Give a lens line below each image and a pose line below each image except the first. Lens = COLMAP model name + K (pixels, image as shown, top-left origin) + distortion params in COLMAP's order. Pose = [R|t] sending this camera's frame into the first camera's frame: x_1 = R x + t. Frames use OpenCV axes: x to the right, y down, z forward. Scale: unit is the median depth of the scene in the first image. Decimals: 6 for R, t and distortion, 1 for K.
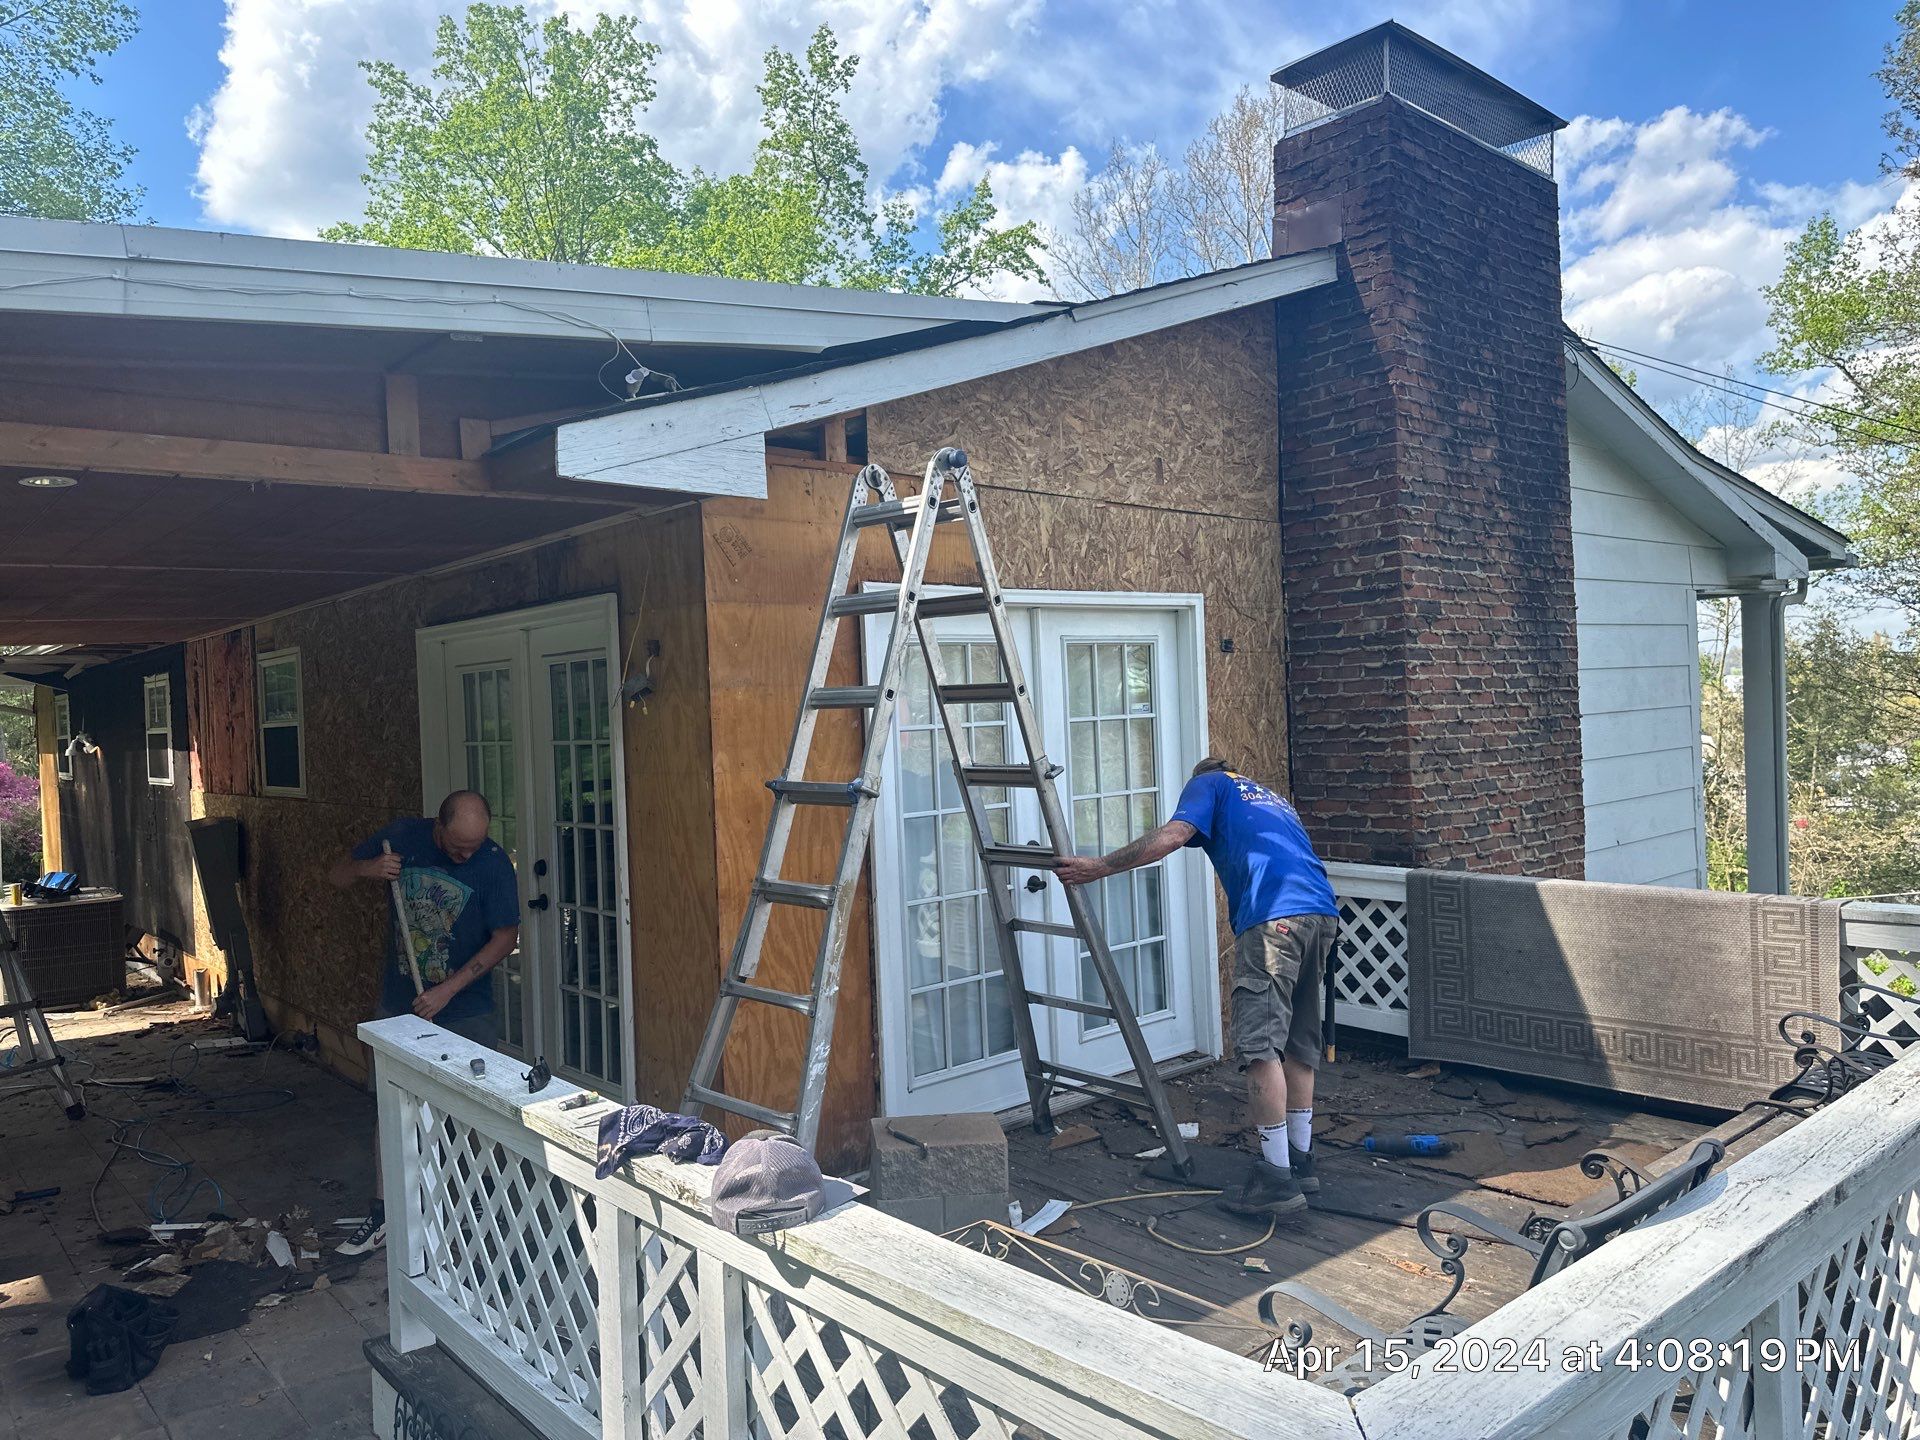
lens RADIAL K [[1311.7, 0, 928.1], [0, 1311.7, 708.4], [0, 0, 1]] dist [0.056852, -0.081051]
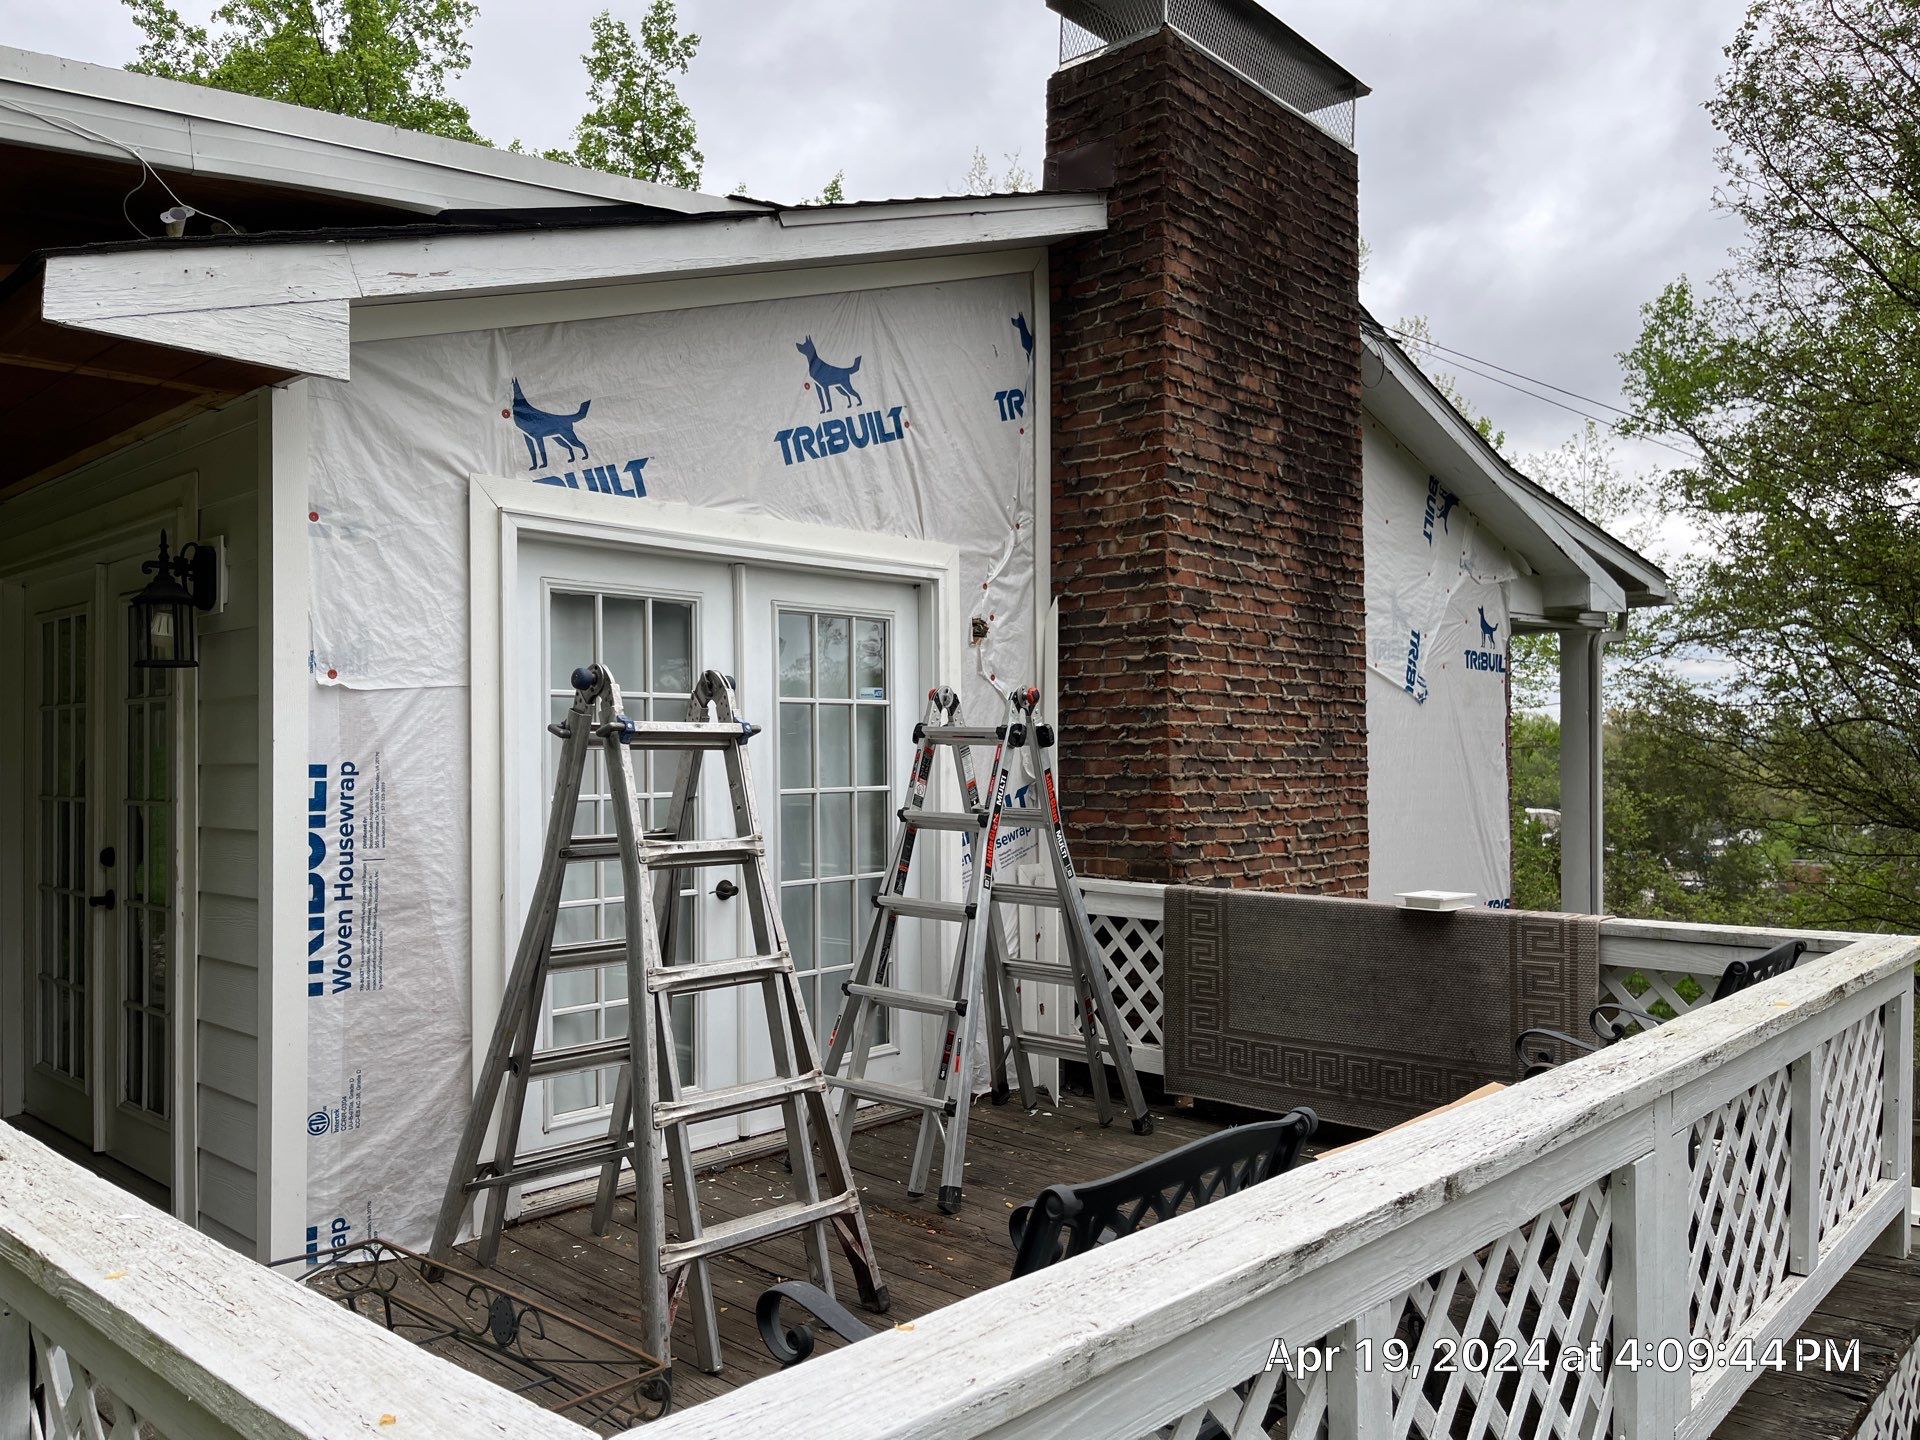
lens RADIAL K [[1396.3, 0, 950.9], [0, 1396.3, 729.5], [0, 0, 1]] dist [0.113164, -0.206367]
pose [[0.992501, 0.032319, 0.117889, 0.099918], [-0.029431, 0.999224, -0.026160, 0.044239], [-0.118643, 0.022494, 0.992682, 0.066476]]
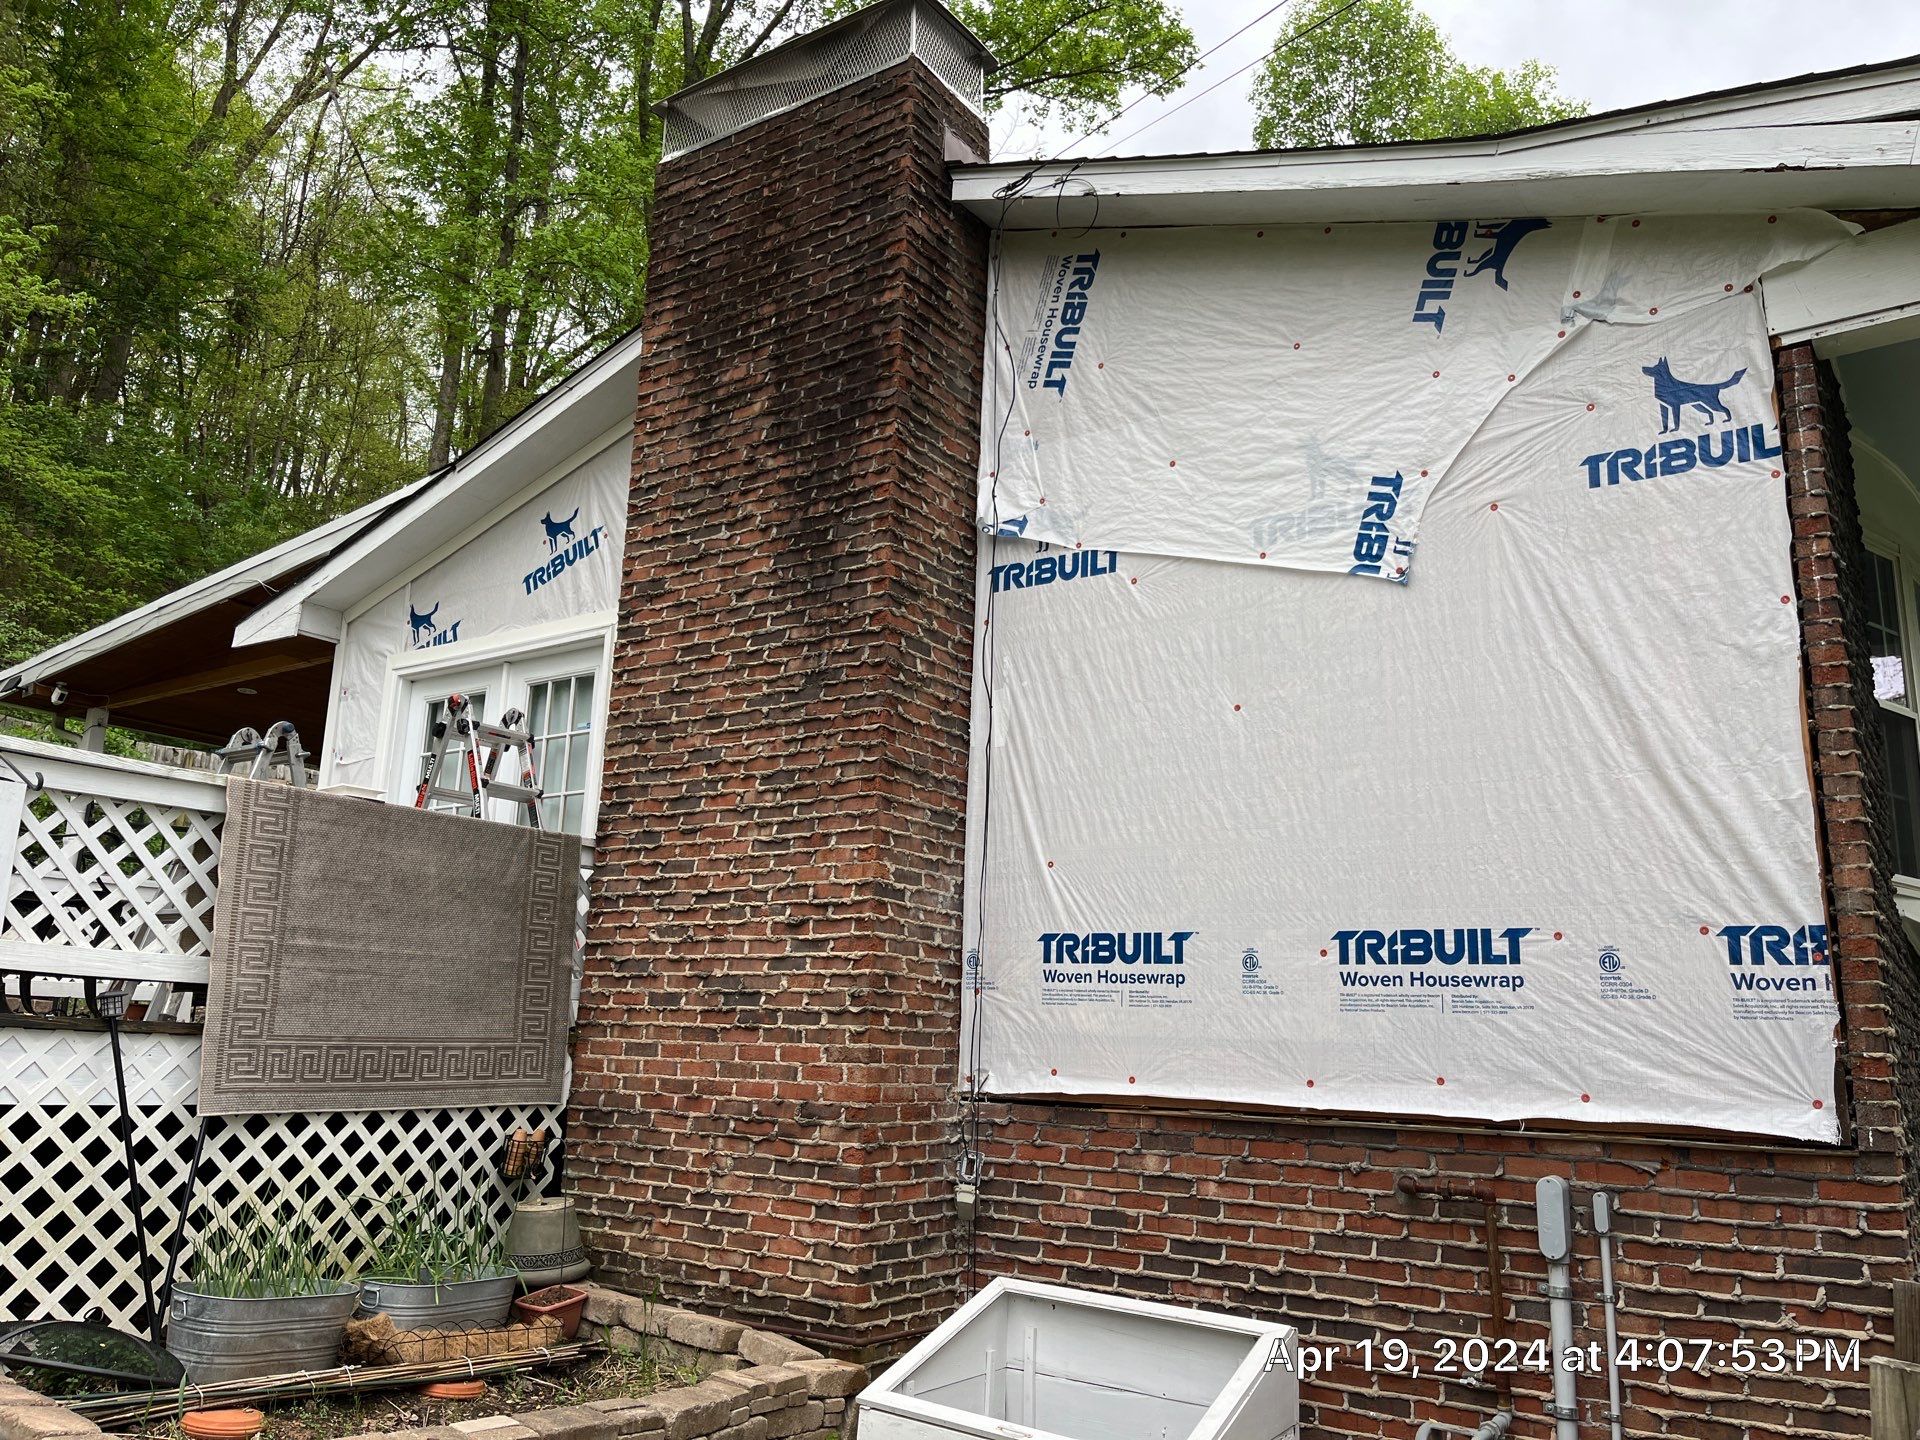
lens RADIAL K [[1396.3, 0, 950.9], [0, 1396.3, 729.5], [0, 0, 1]] dist [0.113164, -0.206367]
pose [[0.291534, -0.166815, -0.941903, 1.426996], [-0.042320, 0.981463, -0.186920, 0.222469], [0.955624, 0.094355, 0.279071, 0.911941]]
